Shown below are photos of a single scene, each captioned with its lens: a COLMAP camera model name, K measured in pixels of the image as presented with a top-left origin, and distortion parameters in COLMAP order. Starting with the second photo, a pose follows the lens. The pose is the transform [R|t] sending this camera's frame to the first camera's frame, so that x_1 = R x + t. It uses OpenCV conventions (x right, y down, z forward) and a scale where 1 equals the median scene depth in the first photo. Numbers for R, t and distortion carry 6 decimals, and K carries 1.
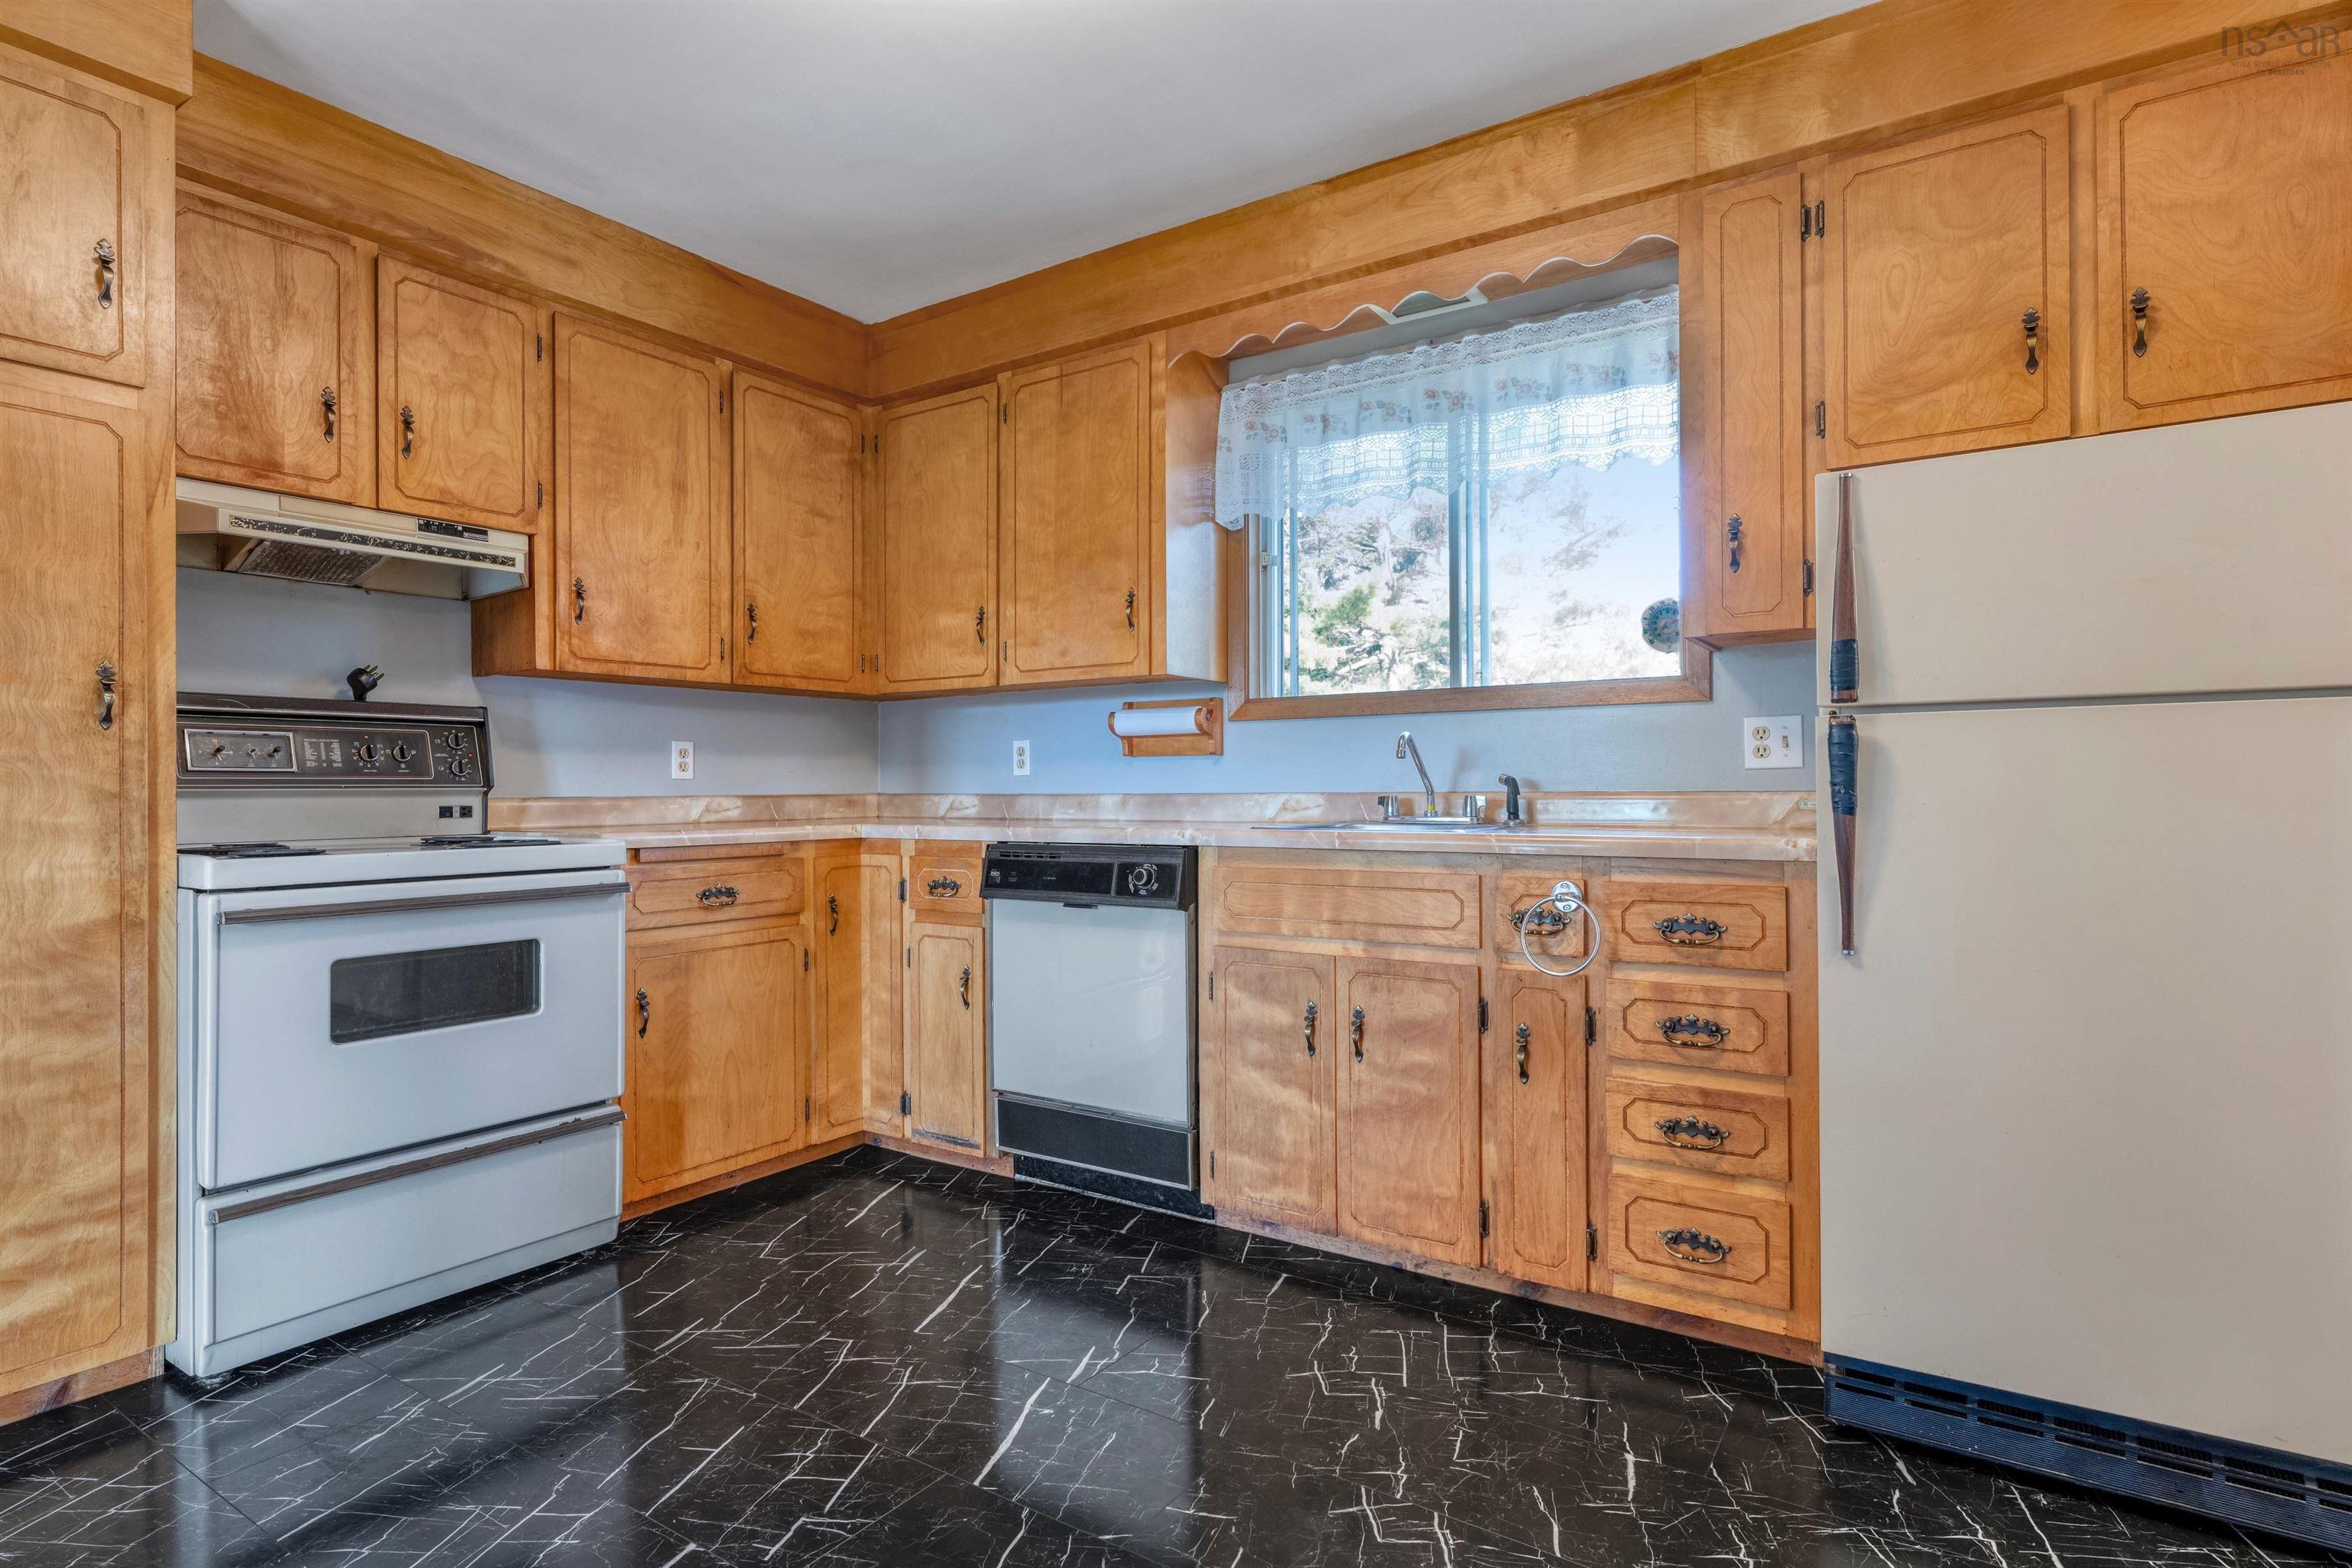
lens RADIAL K [[1195.6, 0, 1179.4], [0, 1195.6, 782.5], [0, 0, 1]] dist [0.001796, 0.002185]
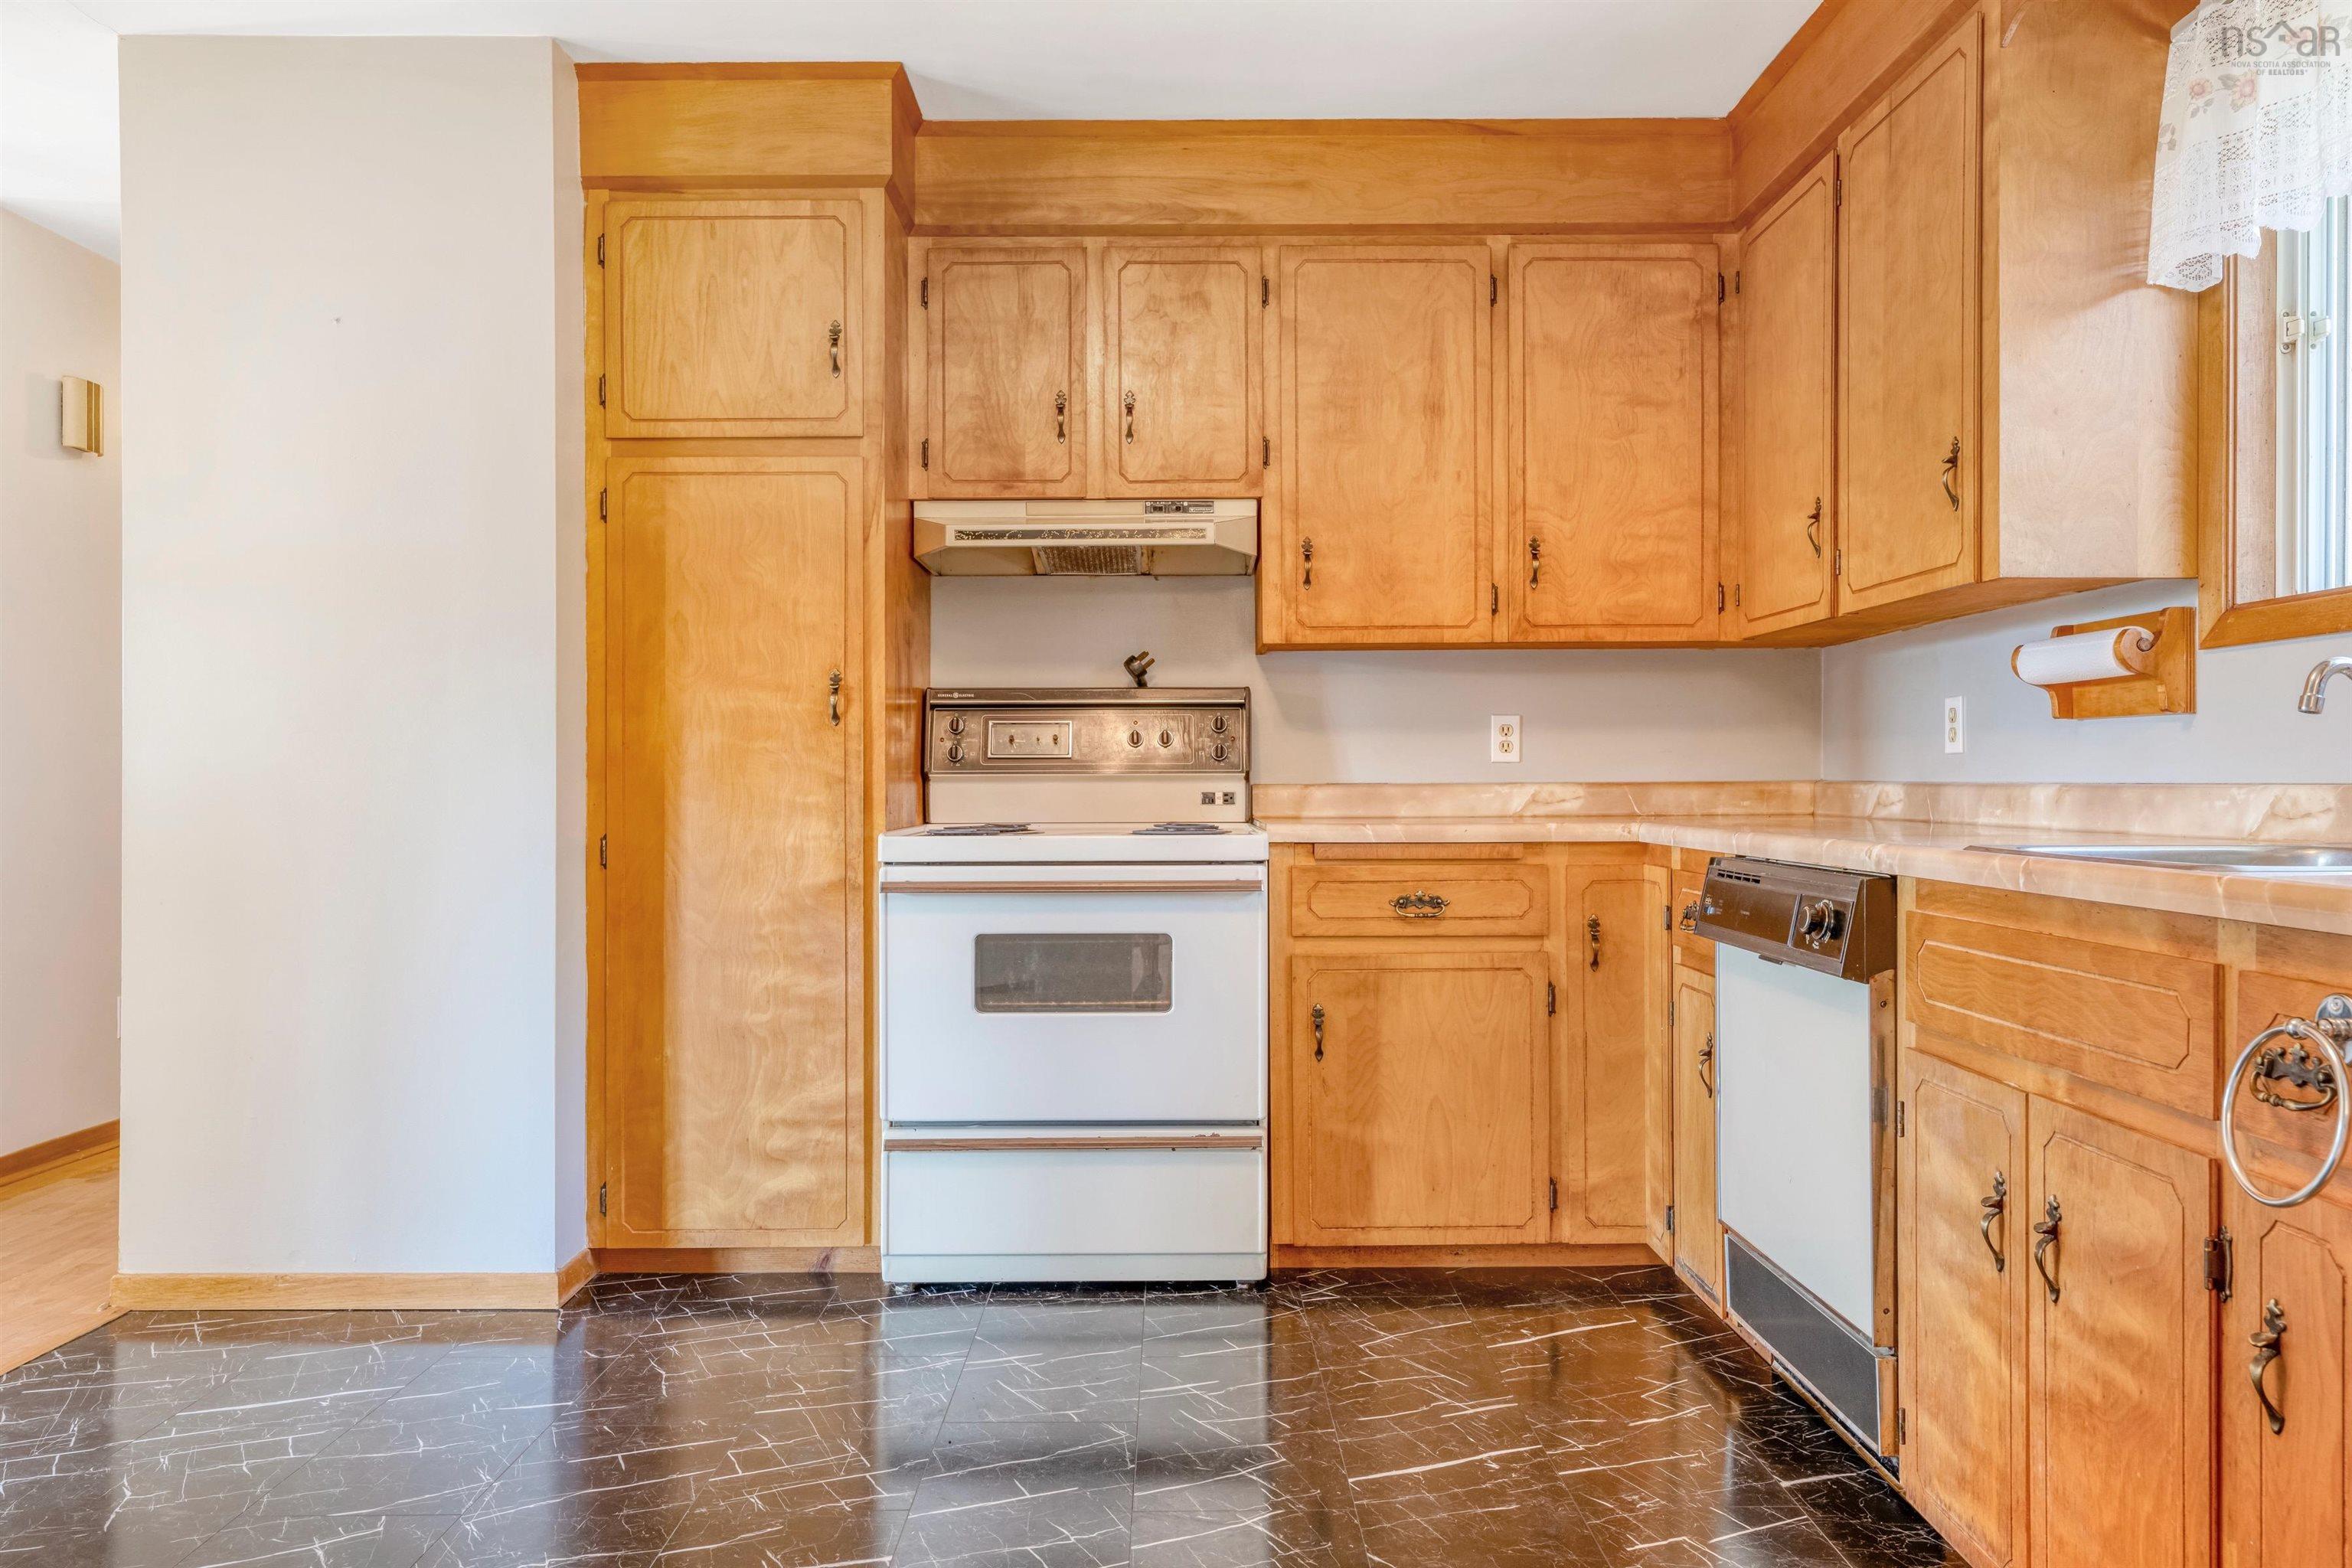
lens RADIAL K [[1591.0, 0, 1193.5], [0, 1591.0, 782.3], [0, 0, 1]] dist [-0.002946, -0.001056]
pose [[0.569795, 0.005563, -0.821768, 0.454416], [0.004332, 0.999943, 0.009773, -0.000708], [0.821775, -0.009129, 0.569738, 0.272745]]
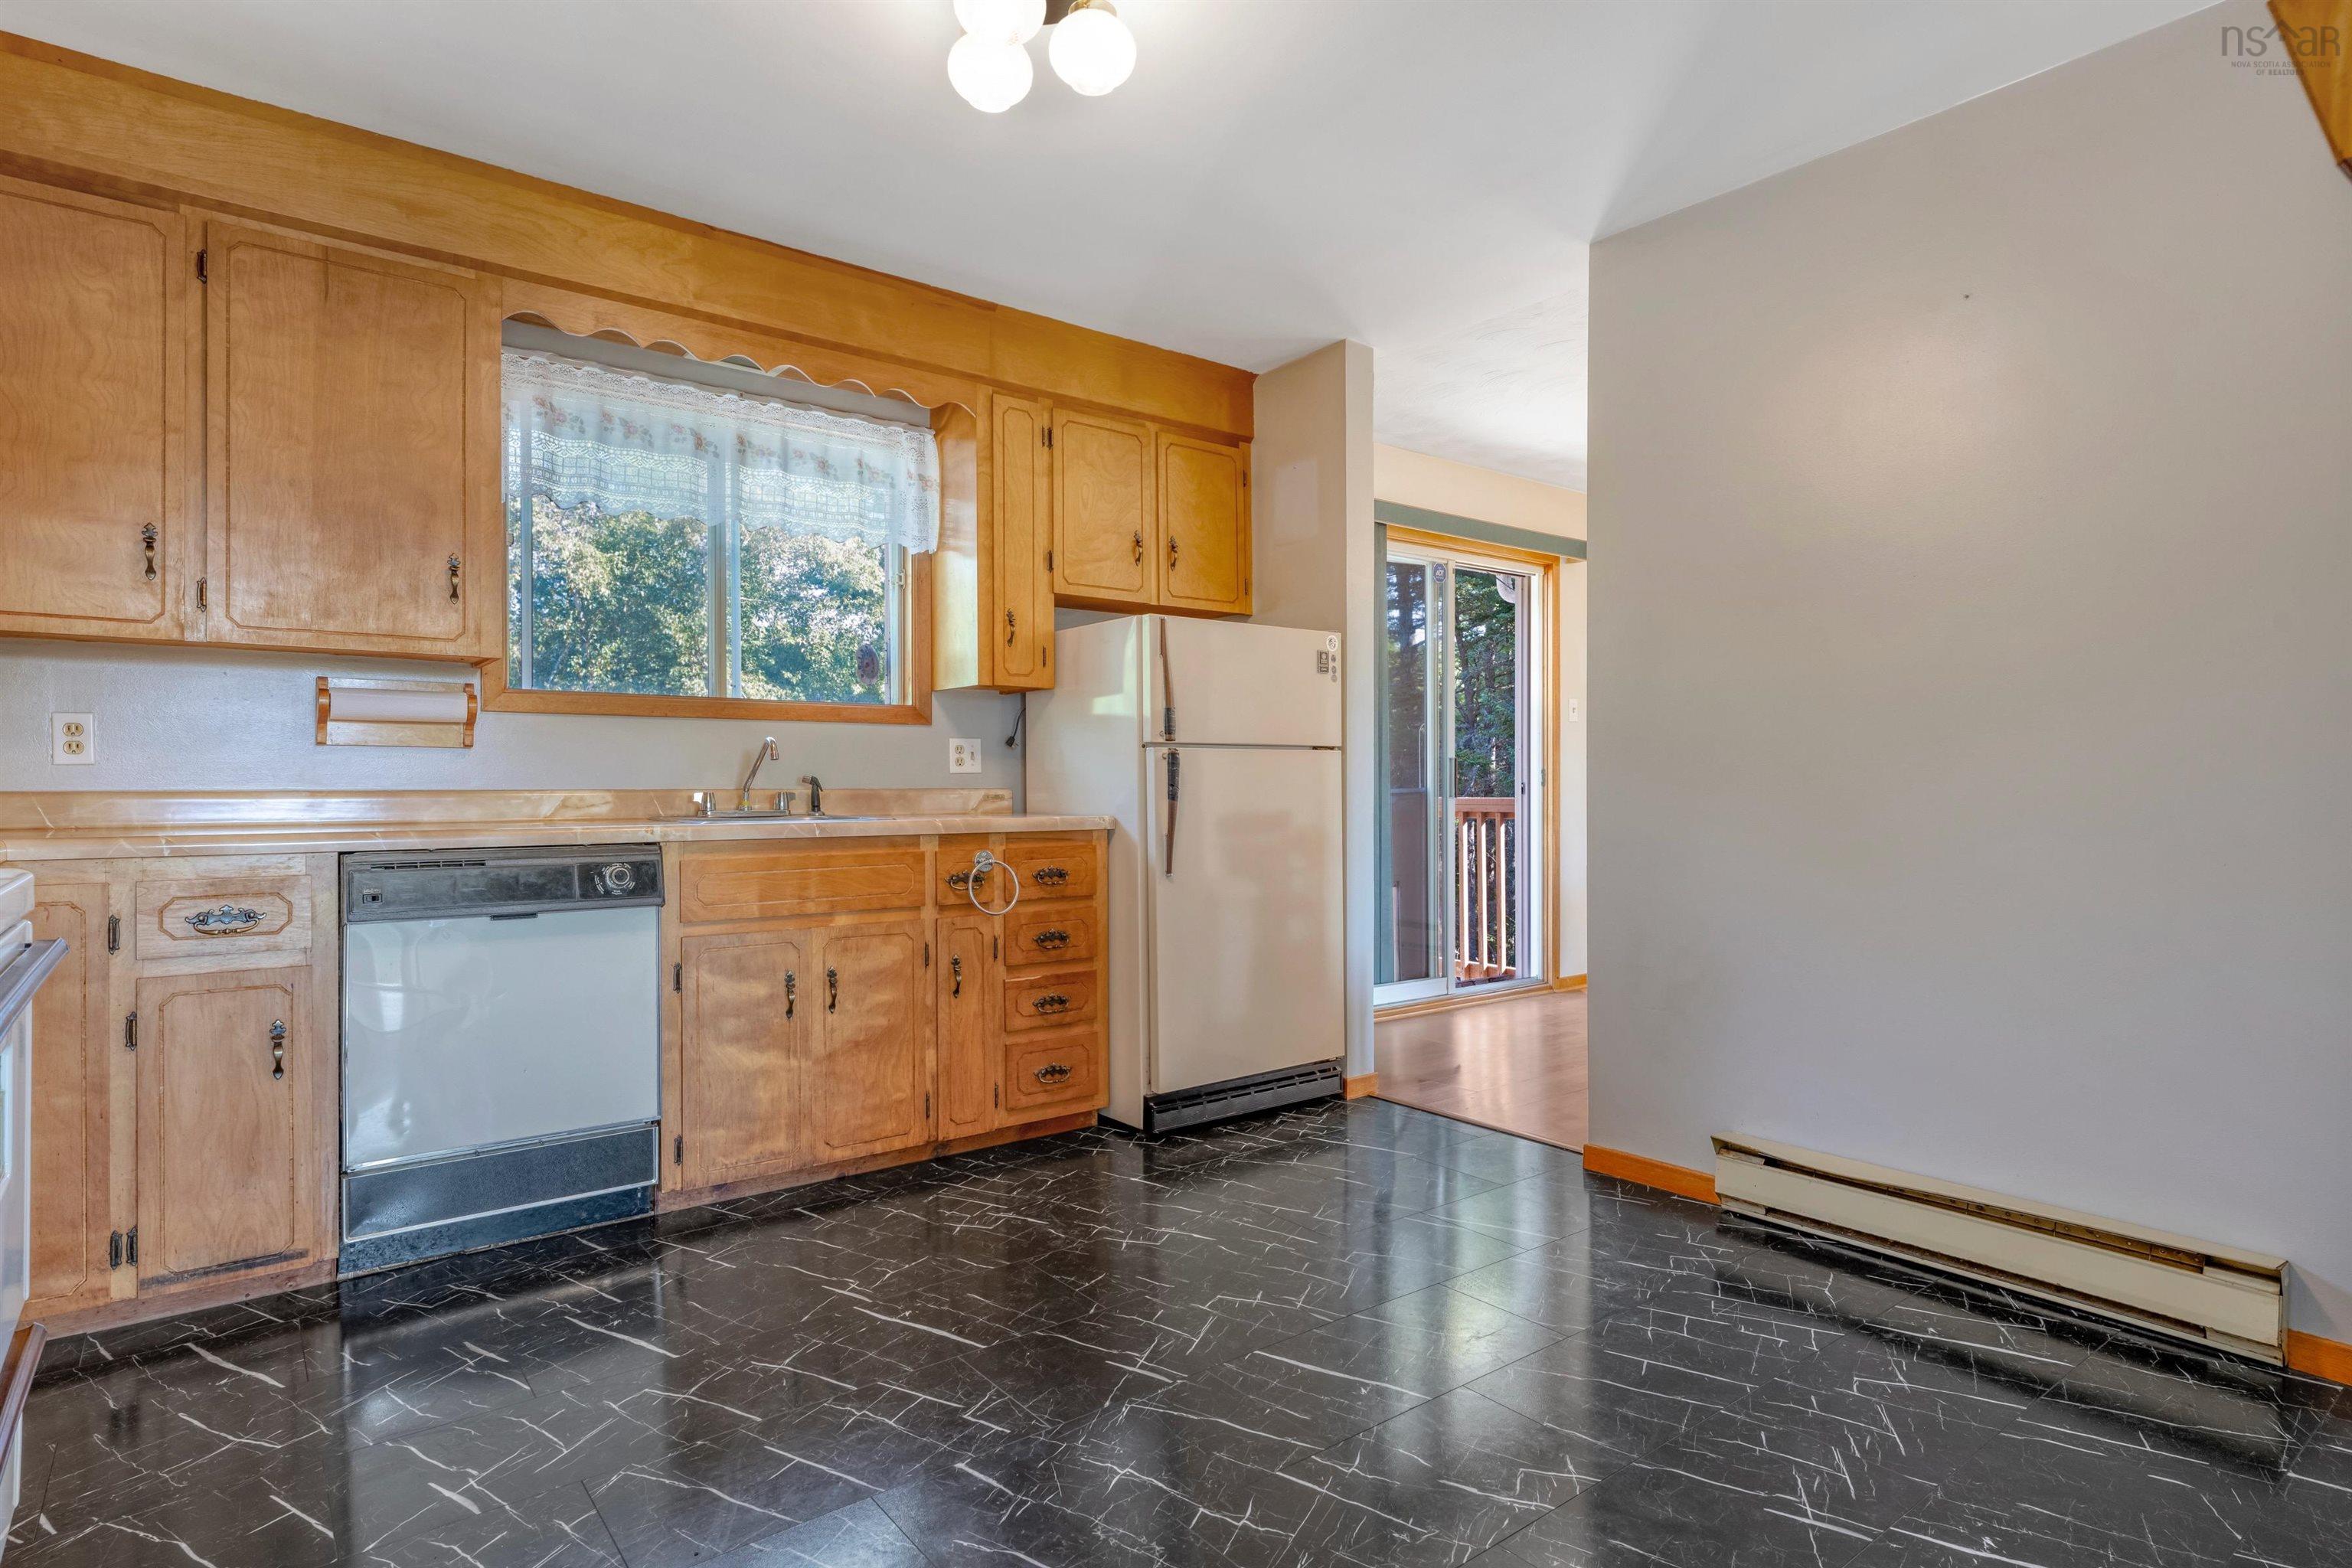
lens RADIAL K [[1195.6, 0, 1166.0], [0, 1195.6, 779.7], [0, 0, 1]] dist [0.001796, 0.002185]
pose [[0.331180, 0.007974, 0.943534, -0.794396], [-0.007615, 0.999954, -0.005778, 0.002763], [-0.943537, -0.005271, 0.331226, 0.257839]]
